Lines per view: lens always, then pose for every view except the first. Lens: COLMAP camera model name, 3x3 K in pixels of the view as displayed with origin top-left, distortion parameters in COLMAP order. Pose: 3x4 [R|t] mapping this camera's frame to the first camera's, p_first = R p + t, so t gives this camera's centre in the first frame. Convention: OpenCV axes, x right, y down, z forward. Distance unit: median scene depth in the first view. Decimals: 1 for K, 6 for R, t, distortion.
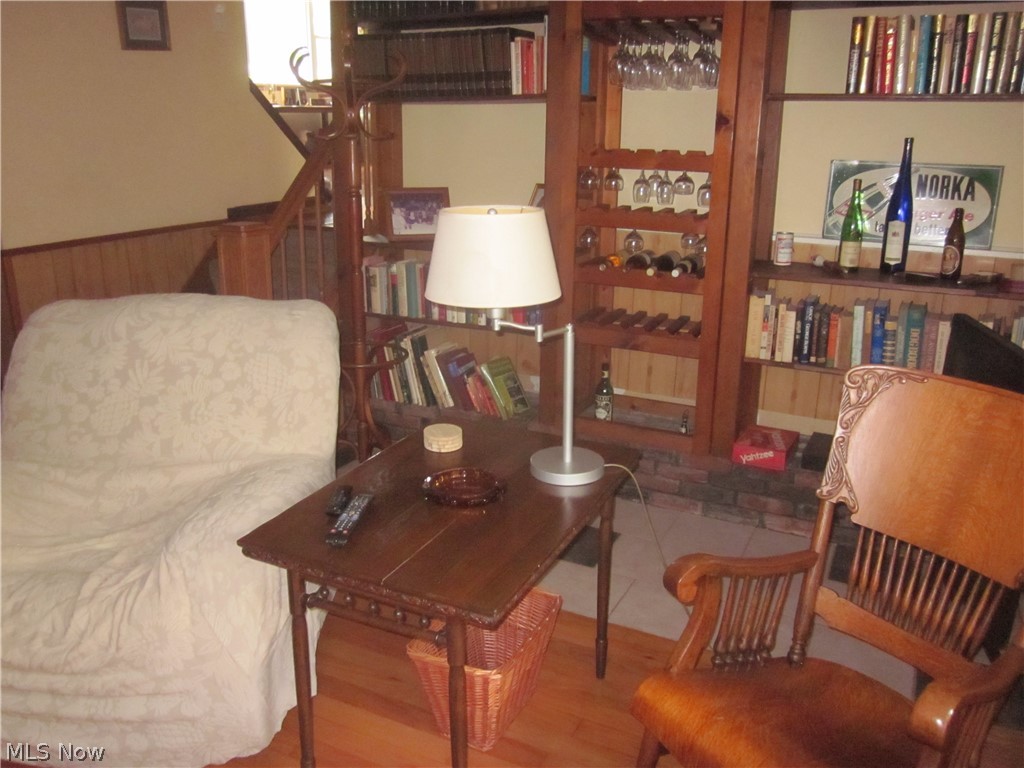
lens RADIAL K [[850.7, 0, 508.8], [0, 850.7, 383.2], [0, 0, 1]] dist [-0.039156, 0.005972]
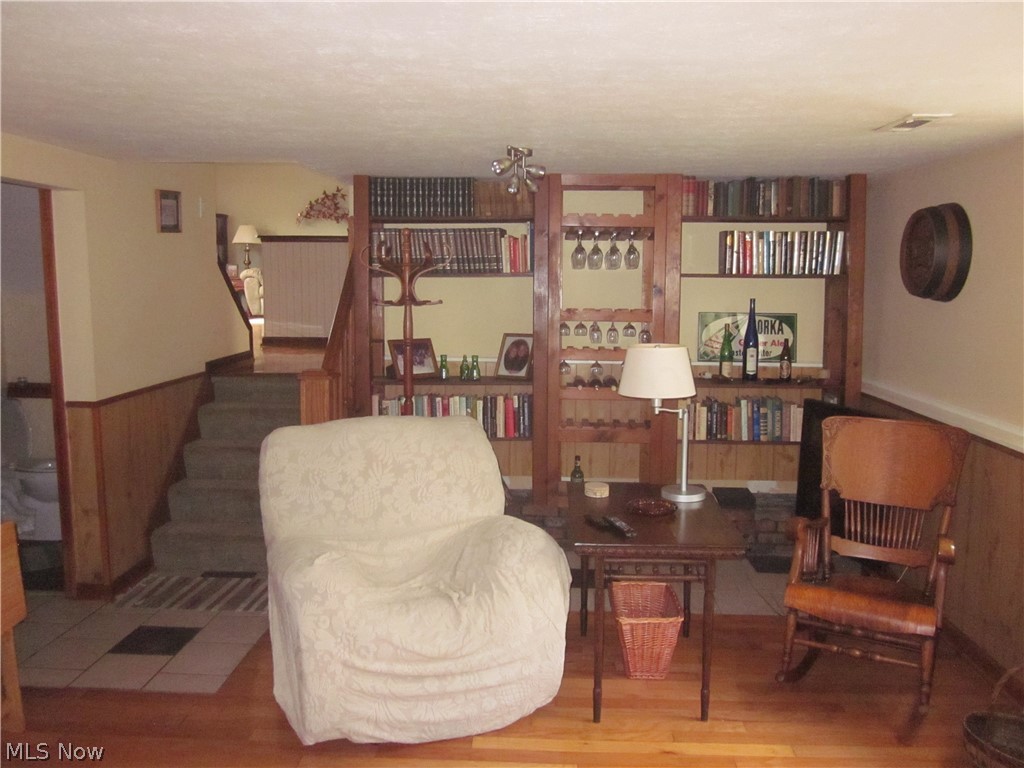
lens RADIAL K [[850.7, 0, 514.6], [0, 850.7, 380.1], [0, 0, 1]] dist [-0.039156, 0.005972]
pose [[0.916230, -0.050219, 0.397494, -0.773443], [0.119148, 0.981381, -0.150649, 0.077492], [-0.382527, 0.185390, 0.905154, -0.380818]]
